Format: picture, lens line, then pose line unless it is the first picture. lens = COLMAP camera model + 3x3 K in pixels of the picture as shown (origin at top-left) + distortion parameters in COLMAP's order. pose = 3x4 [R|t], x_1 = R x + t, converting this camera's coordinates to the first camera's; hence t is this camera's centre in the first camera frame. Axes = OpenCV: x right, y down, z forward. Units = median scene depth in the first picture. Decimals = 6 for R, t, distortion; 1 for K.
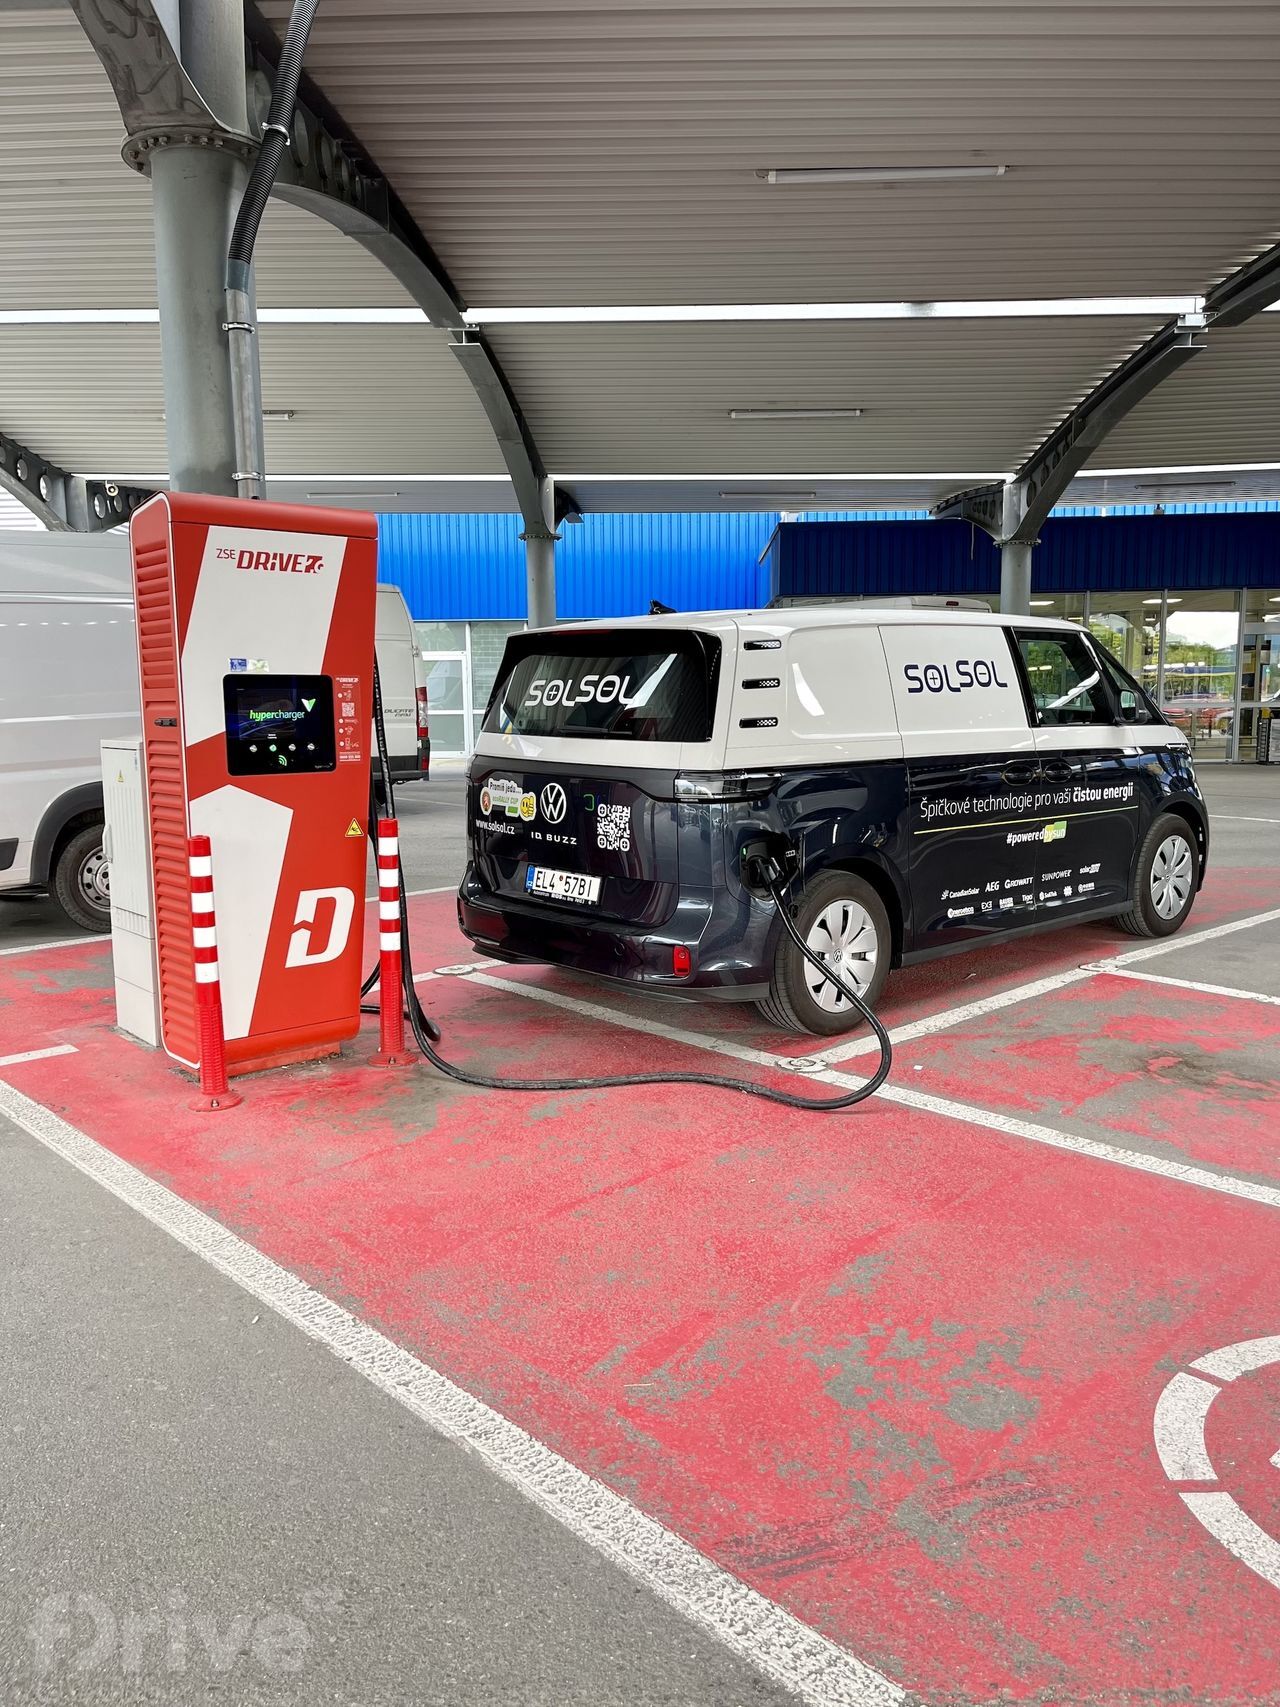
lens RADIAL K [[1277.4, 0, 640.0], [0, 1277.4, 853.5], [0, 0, 1]] dist [0.056687, -0.051760]
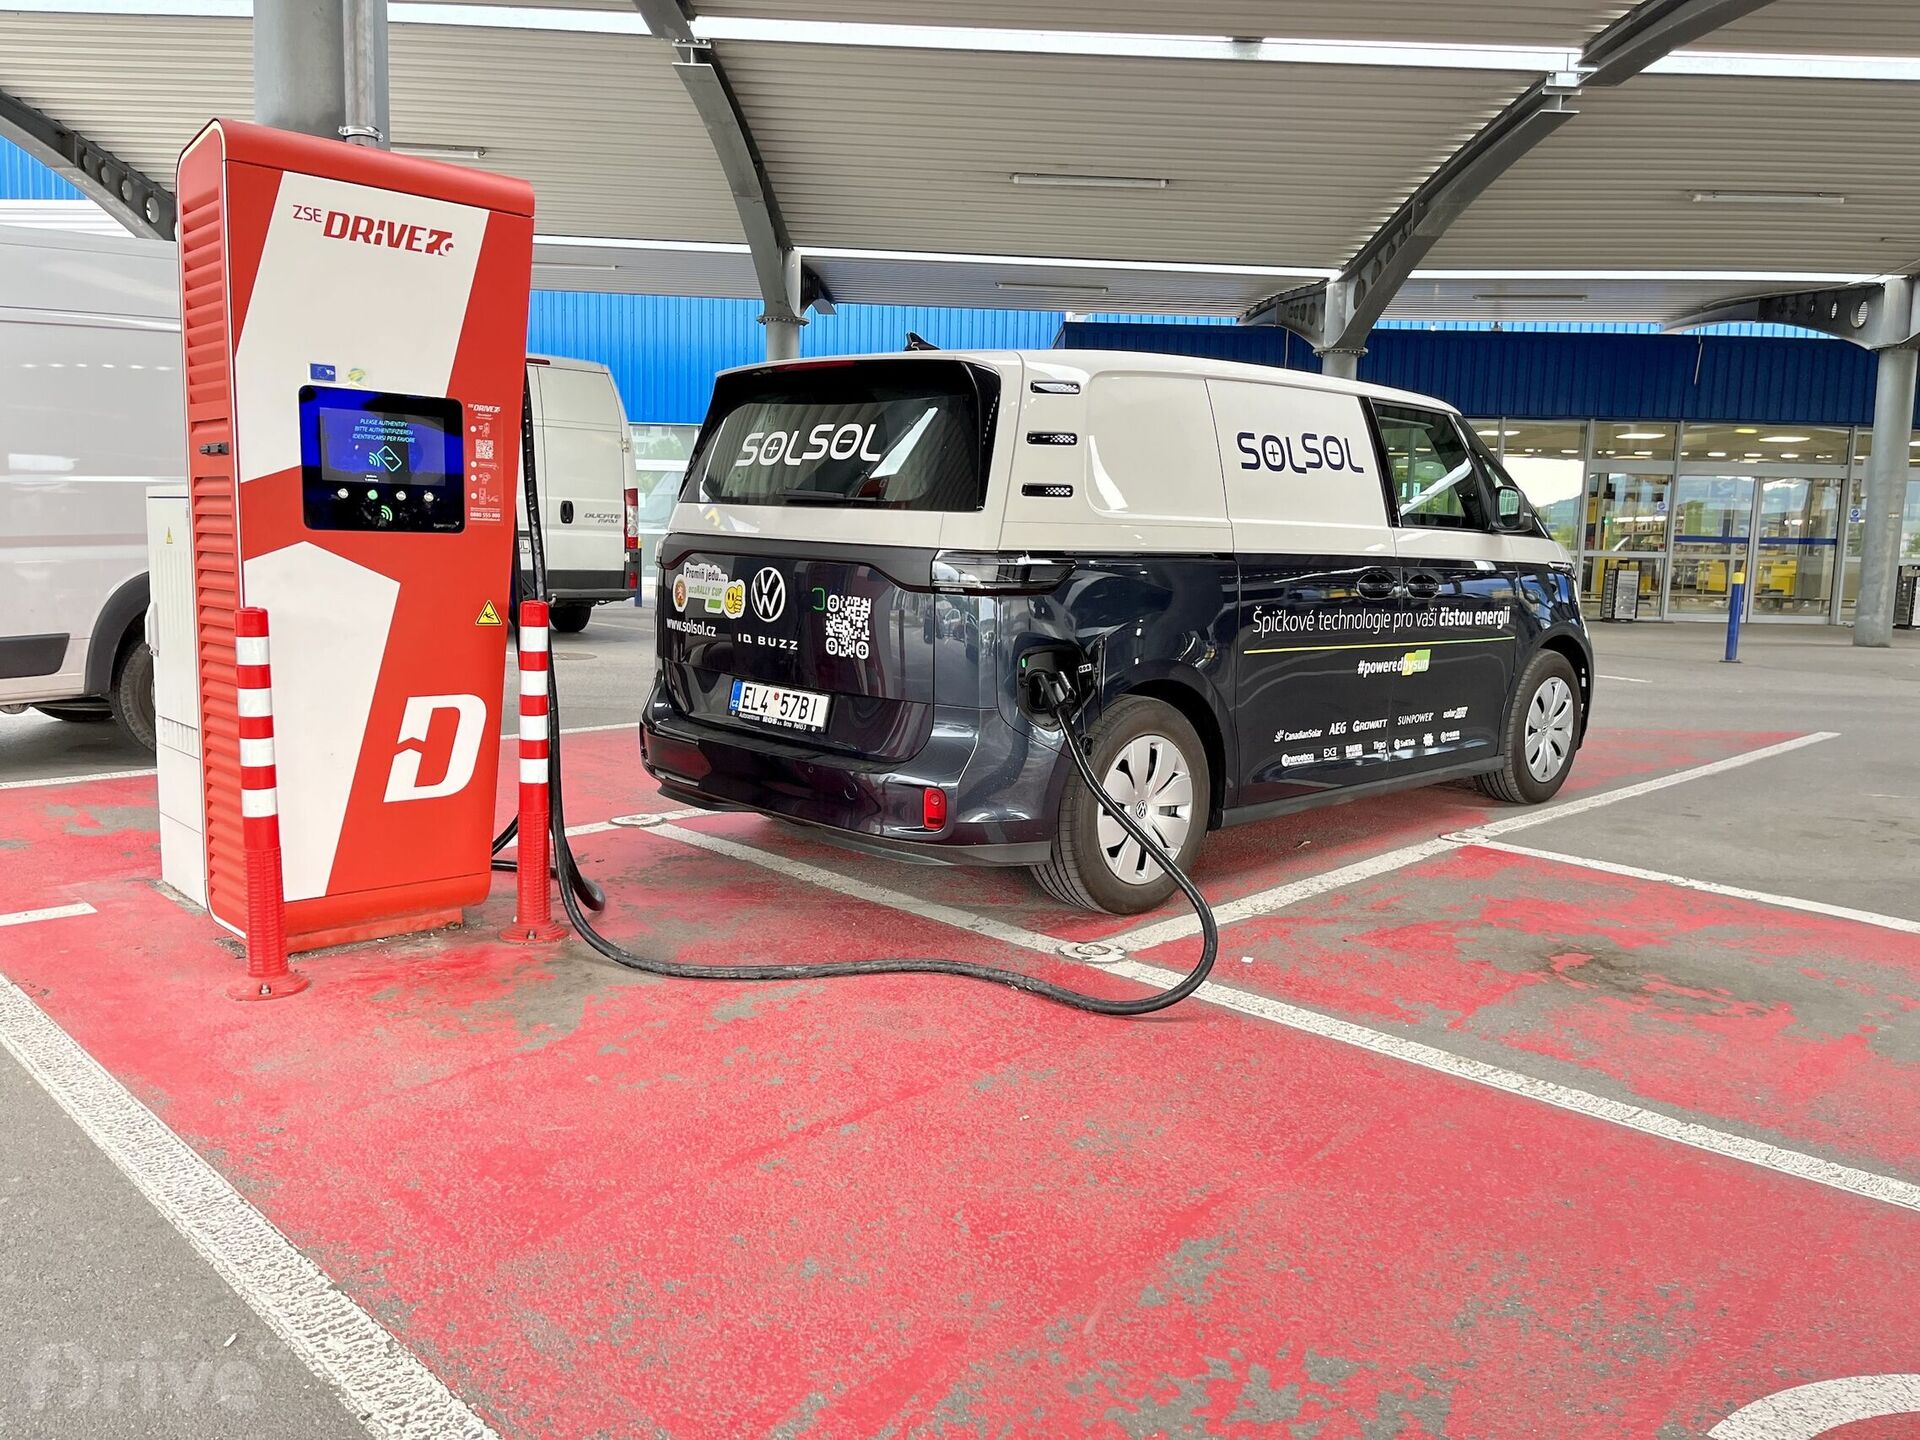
lens RADIAL K [[1436.8, 0, 959.0], [0, 1436.8, 709.8], [0, 0, 1]] dist [0.056687, -0.051760]
pose [[0.998489, 0.030273, 0.045865, 0.007239], [-0.030133, 0.999539, -0.003740, 0.029874], [-0.045957, 0.002352, 0.998941, 0.170608]]
